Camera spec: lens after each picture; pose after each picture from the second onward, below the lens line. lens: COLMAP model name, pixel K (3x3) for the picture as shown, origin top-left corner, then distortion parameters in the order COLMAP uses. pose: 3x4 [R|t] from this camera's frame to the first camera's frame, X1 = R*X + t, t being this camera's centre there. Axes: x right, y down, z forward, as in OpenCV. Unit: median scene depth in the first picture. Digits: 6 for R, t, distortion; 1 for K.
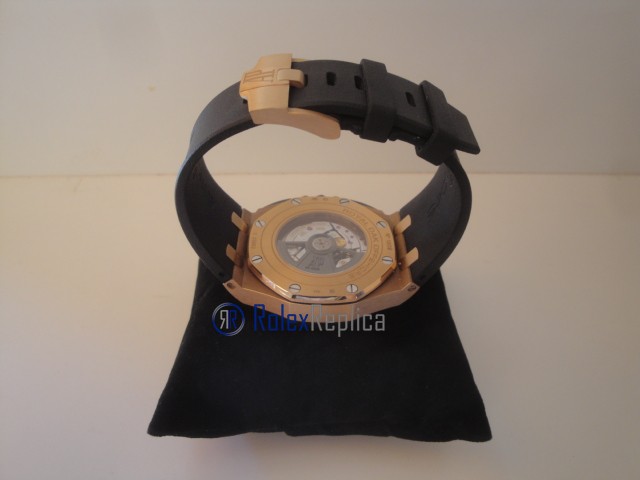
lens RADIAL K [[522.1, 0, 317.4], [0, 522.1, 240.2], [0, 0, 1]] dist [-0.156678, 0.044315]
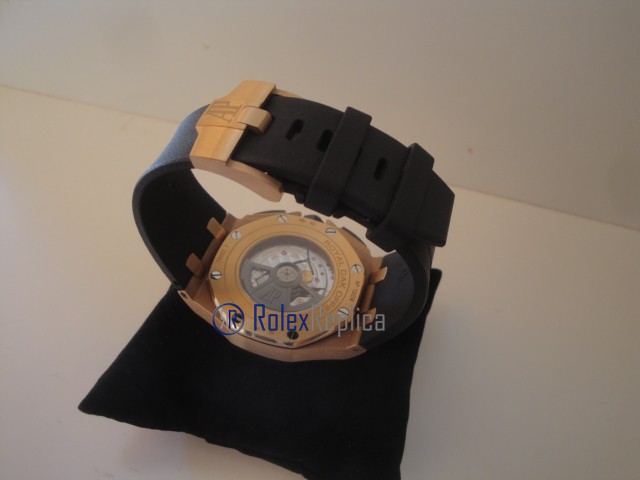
lens RADIAL K [[522.1, 0, 319.6], [0, 522.1, 241.2], [0, 0, 1]] dist [-0.156678, 0.044315]
pose [[0.954141, 0.255906, -0.155328, 0.200517], [-0.234099, 0.961241, 0.145650, -0.207479], [0.186581, -0.102608, 0.977067, 0.075844]]
